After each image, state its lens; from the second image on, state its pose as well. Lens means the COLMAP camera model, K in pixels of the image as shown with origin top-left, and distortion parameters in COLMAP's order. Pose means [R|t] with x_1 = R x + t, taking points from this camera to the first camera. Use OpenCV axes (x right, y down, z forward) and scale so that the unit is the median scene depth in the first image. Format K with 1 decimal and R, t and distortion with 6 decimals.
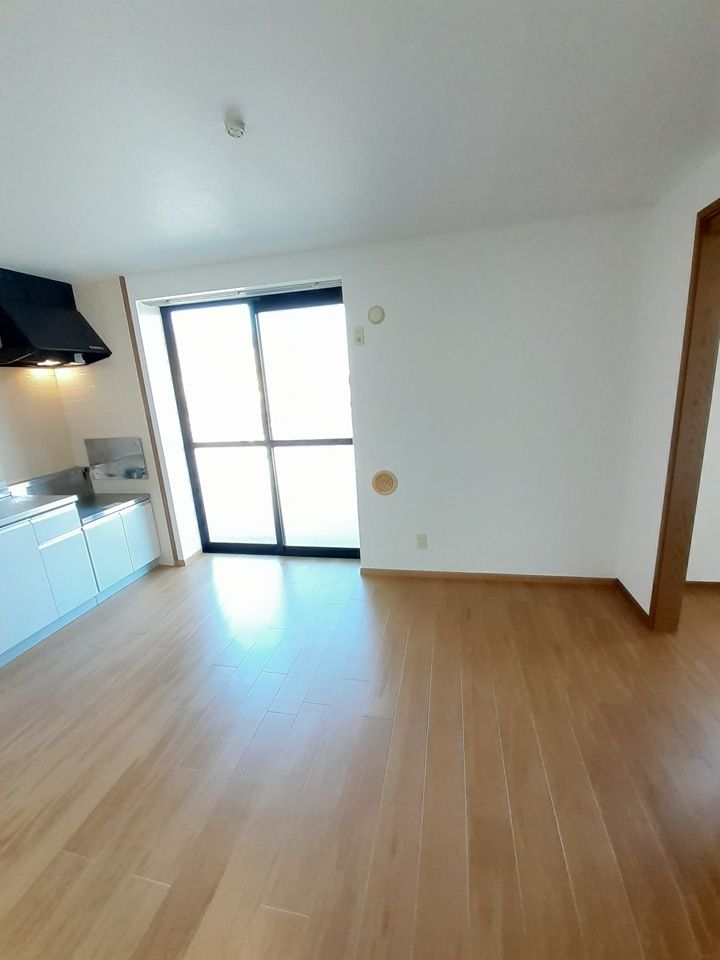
lens RADIAL K [[377.2, 0, 369.6], [0, 377.2, 480.3], [0, 0, 1]] dist [-0.000435, -0.000570]
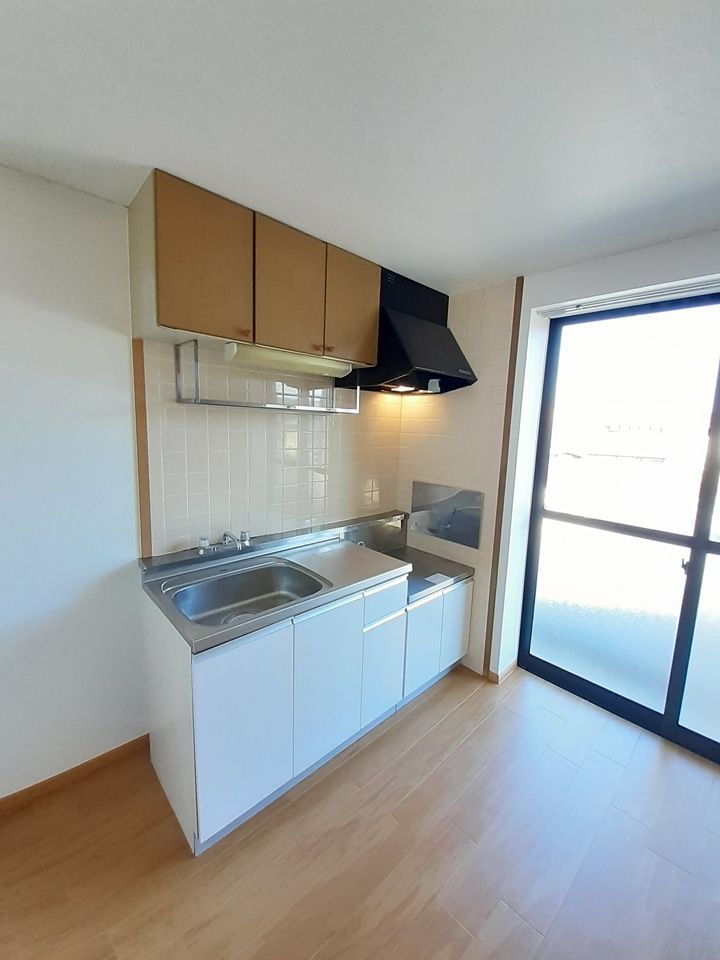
lens RADIAL K [[377.2, 0, 355.0], [0, 377.2, 476.3], [0, 0, 1]] dist [-0.000435, -0.000570]
pose [[0.801035, 0.175953, -0.572175, -0.403151], [-0.223732, 0.974557, -0.013528, -0.081101], [0.555237, 0.138850, 0.820020, 0.261980]]
